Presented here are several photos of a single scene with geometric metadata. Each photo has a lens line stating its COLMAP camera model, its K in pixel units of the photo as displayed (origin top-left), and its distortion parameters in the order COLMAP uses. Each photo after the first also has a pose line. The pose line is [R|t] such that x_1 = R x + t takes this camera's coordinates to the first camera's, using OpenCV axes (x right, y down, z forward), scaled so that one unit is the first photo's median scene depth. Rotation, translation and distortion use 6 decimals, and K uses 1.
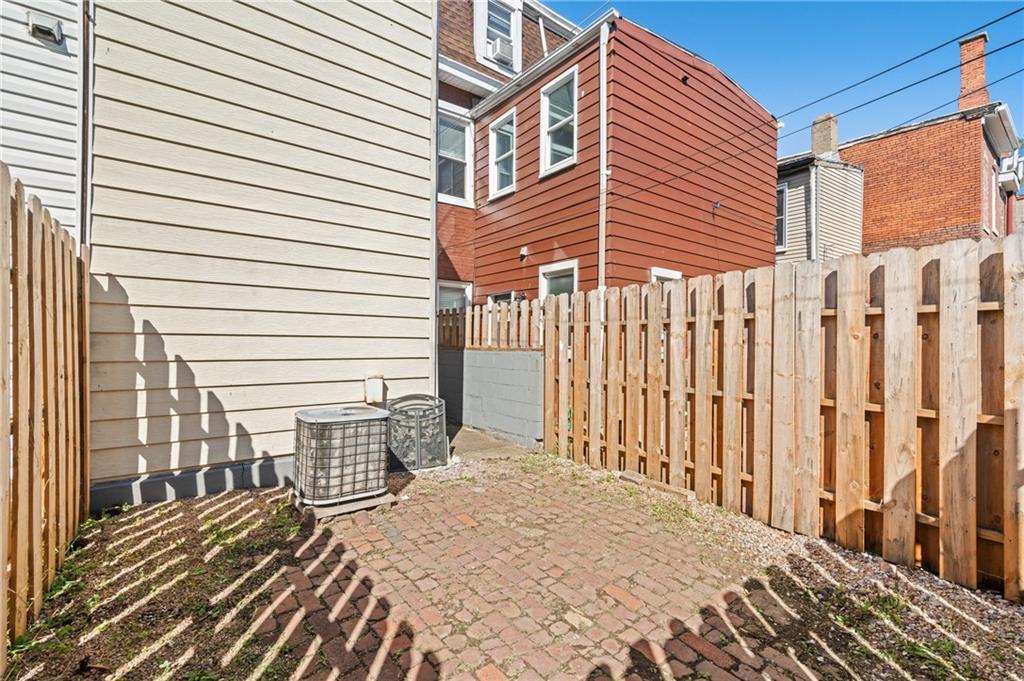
lens RADIAL K [[439.9, 0, 512.6], [0, 439.9, 343.5], [0, 0, 1]] dist [-0.005213, 0.001031]
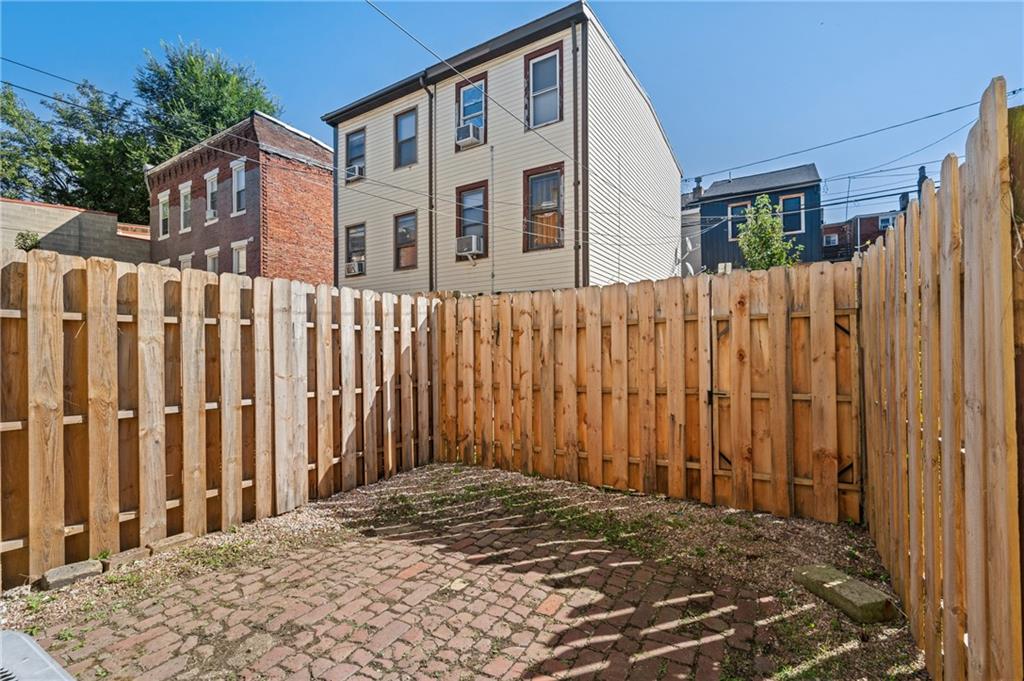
lens RADIAL K [[439.9, 0, 515.0], [0, 439.9, 344.5], [0, 0, 1]] dist [-0.005213, 0.001031]
pose [[-0.361923, 0.008973, 0.932165, -0.740521], [0.009880, 0.999934, -0.005789, -0.000288], [-0.932156, 0.007115, -0.361987, 0.944896]]
